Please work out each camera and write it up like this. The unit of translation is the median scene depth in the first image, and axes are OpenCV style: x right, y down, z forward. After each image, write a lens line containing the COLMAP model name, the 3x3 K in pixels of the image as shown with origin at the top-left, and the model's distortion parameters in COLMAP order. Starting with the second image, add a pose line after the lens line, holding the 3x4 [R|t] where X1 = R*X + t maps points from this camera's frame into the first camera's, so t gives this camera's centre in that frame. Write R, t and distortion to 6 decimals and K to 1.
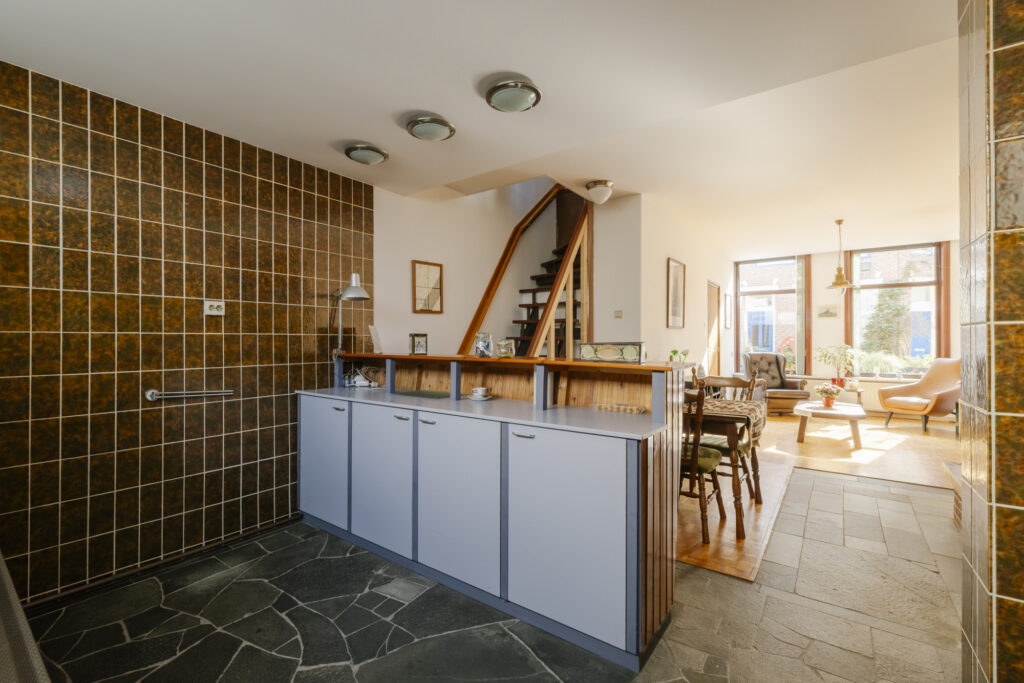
lens RADIAL K [[436.4, 0, 493.3], [0, 436.4, 340.5], [0, 0, 1]] dist [0.003188, -0.001410]
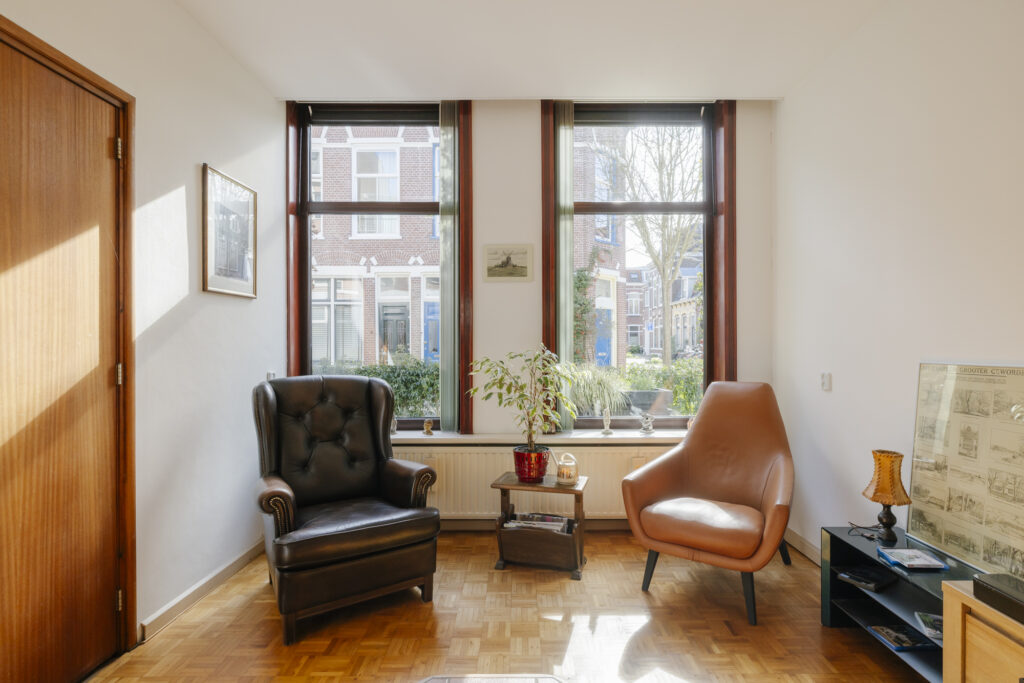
lens RADIAL K [[509.3, 0, 530.5], [0, 509.3, 343.7], [0, 0, 1]] dist [-0.006768, -0.000673]
pose [[0.779441, 0.001800, 0.626474, 1.643788], [-0.002226, 0.999998, -0.000105, 0.012901], [-0.626472, -0.001313, 0.779443, 2.098492]]
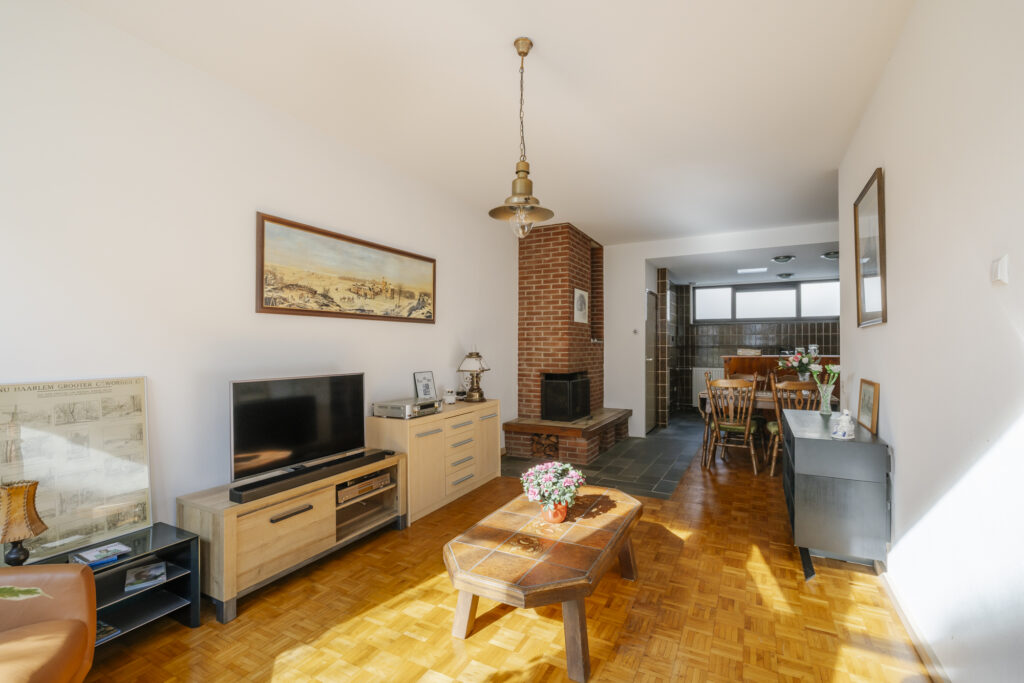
lens RADIAL K [[450.4, 0, 536.3], [0, 450.4, 343.2], [0, 0, 1]] dist [-0.001815, -0.000058]
pose [[-0.977333, 0.000927, -0.211708, 1.991262], [0.003128, 0.999945, -0.010059, -0.013942], [0.211687, -0.010493, -0.977281, 3.213840]]
